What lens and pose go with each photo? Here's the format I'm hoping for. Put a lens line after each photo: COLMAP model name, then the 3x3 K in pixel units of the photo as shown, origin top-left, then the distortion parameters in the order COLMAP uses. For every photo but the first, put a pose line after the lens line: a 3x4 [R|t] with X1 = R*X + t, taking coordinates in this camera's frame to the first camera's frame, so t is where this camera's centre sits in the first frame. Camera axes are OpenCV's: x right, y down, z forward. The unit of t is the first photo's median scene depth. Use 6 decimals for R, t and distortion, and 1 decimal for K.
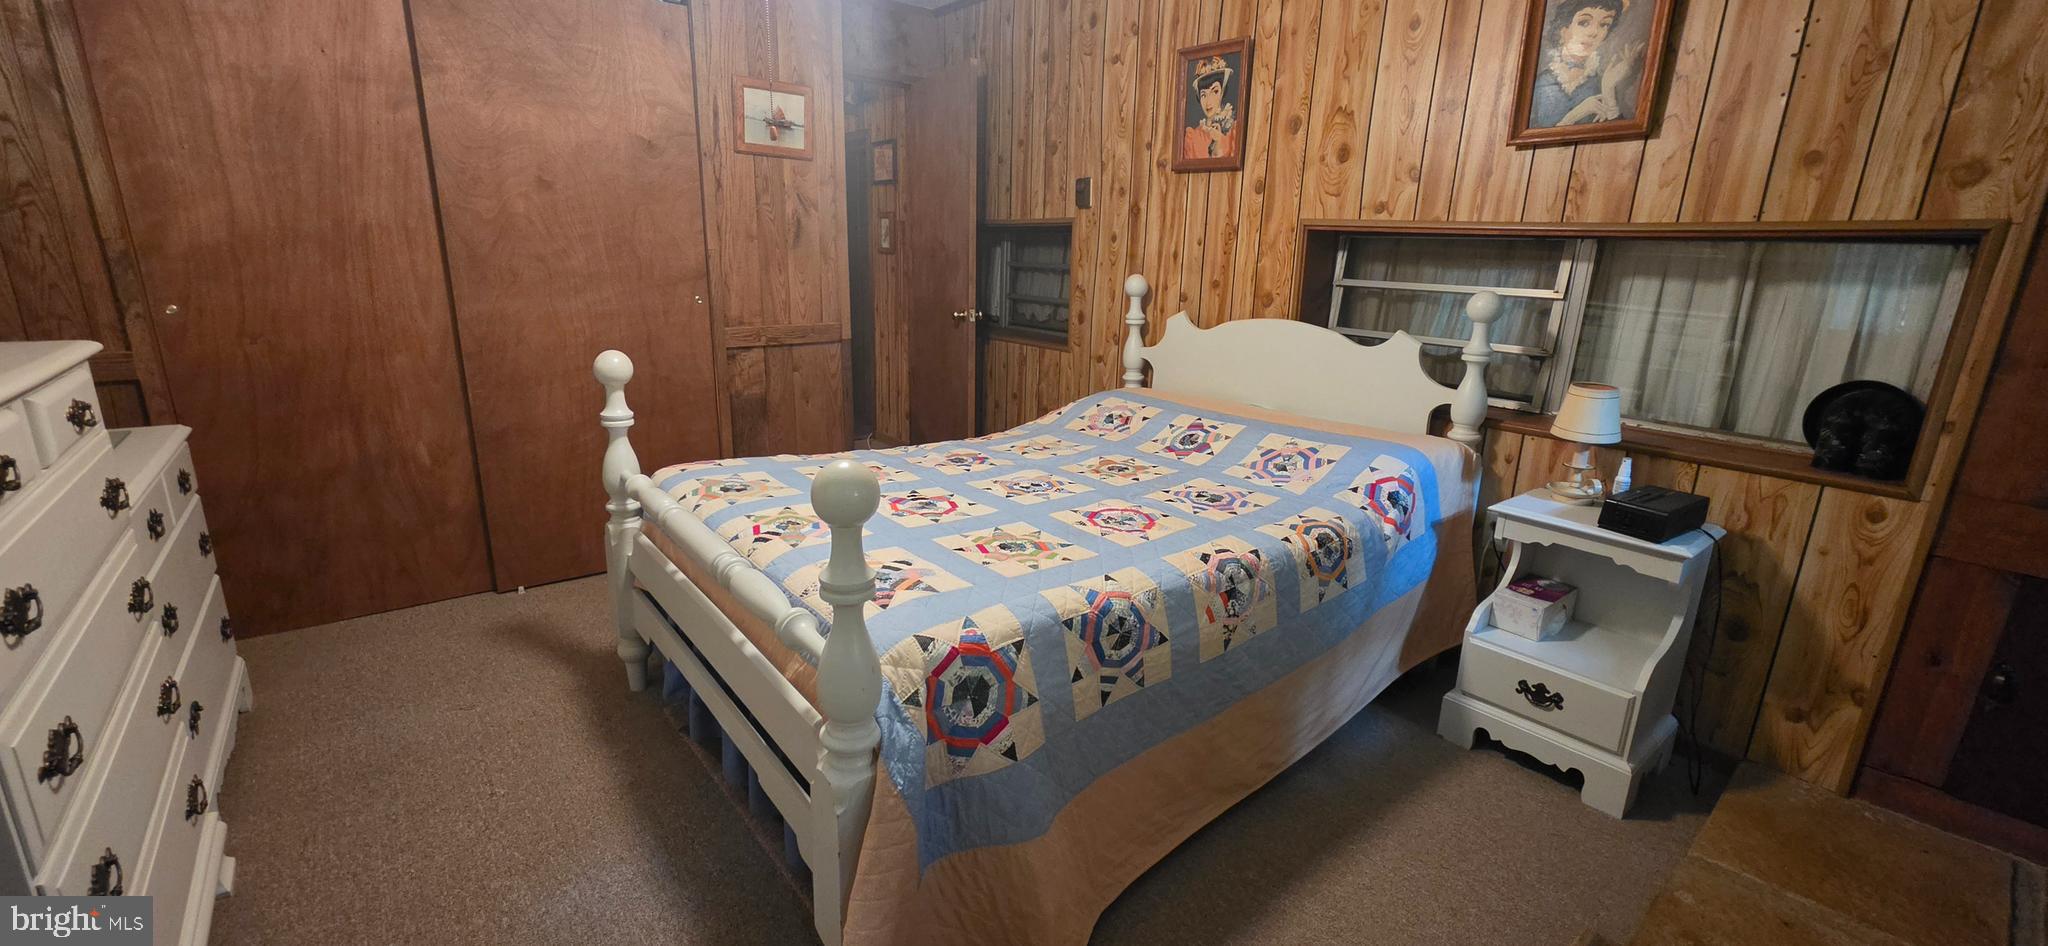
lens RADIAL K [[827.4, 0, 1021.6], [0, 827.4, 469.6], [0, 0, 1]] dist [-0.001267, 0.000334]
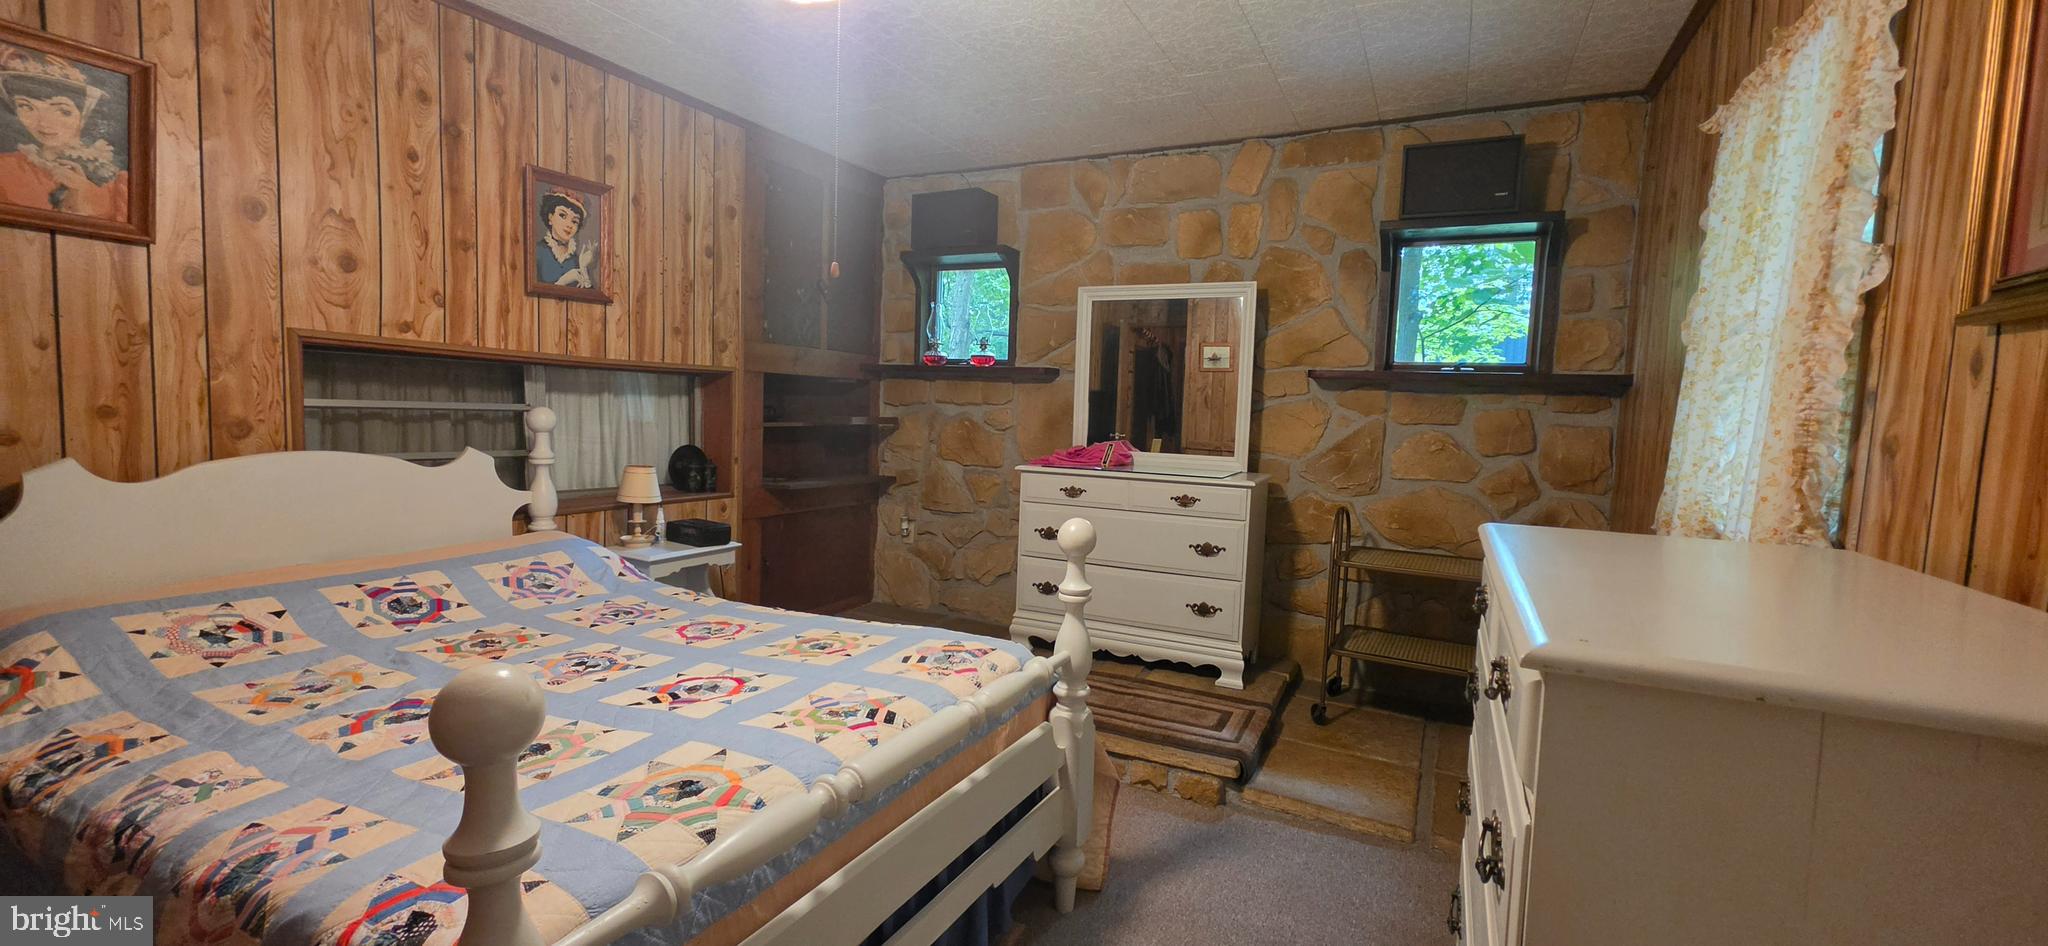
lens RADIAL K [[827.4, 0, 1028.3], [0, 827.4, 471.0], [0, 0, 1]] dist [-0.001267, 0.000334]
pose [[-0.413303, -0.111289, 0.903767, -0.766624], [0.189666, 0.960214, 0.204976, -0.215032], [-0.890622, 0.256131, -0.375752, 0.757808]]
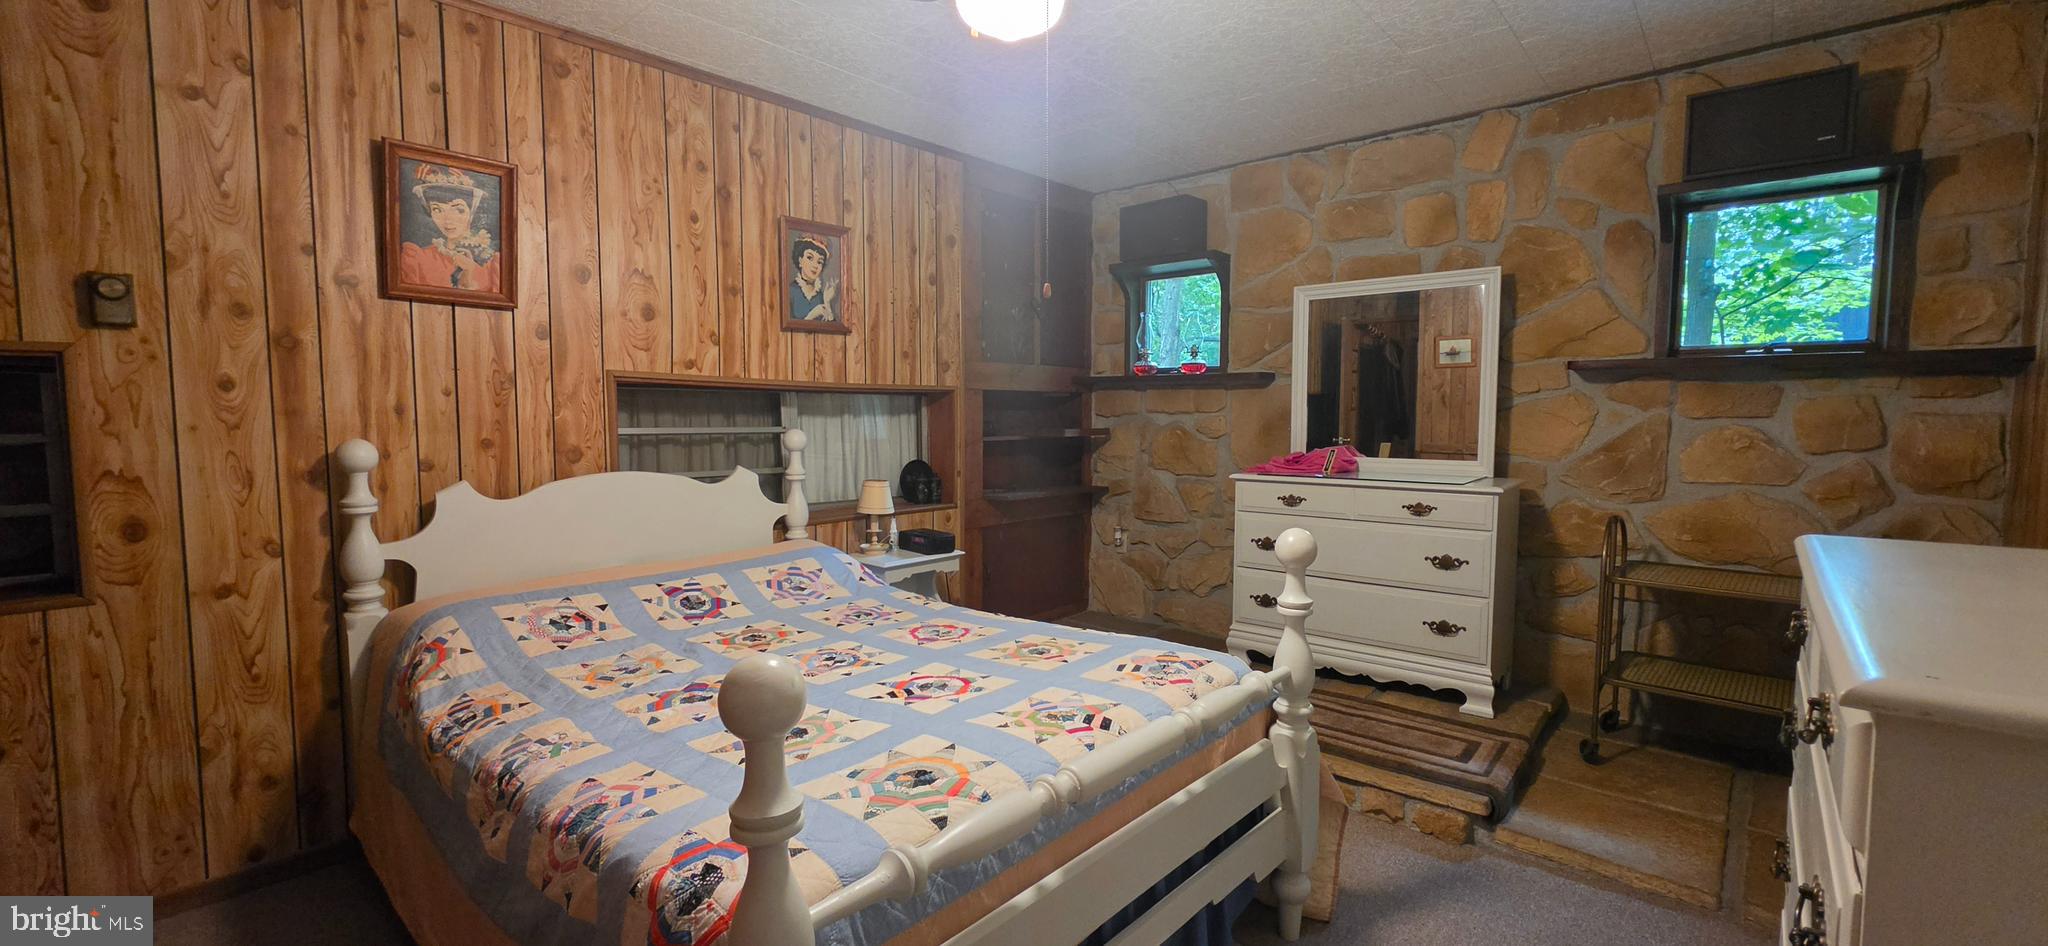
lens RADIAL K [[827.4, 0, 1024.8], [0, 827.4, 470.6], [0, 0, 1]] dist [-0.001267, 0.000334]
pose [[-0.169308, -0.095321, 0.980943, -0.774721], [0.249326, 0.958794, 0.136202, -0.217337], [-0.953505, 0.267635, -0.138565, 0.759321]]
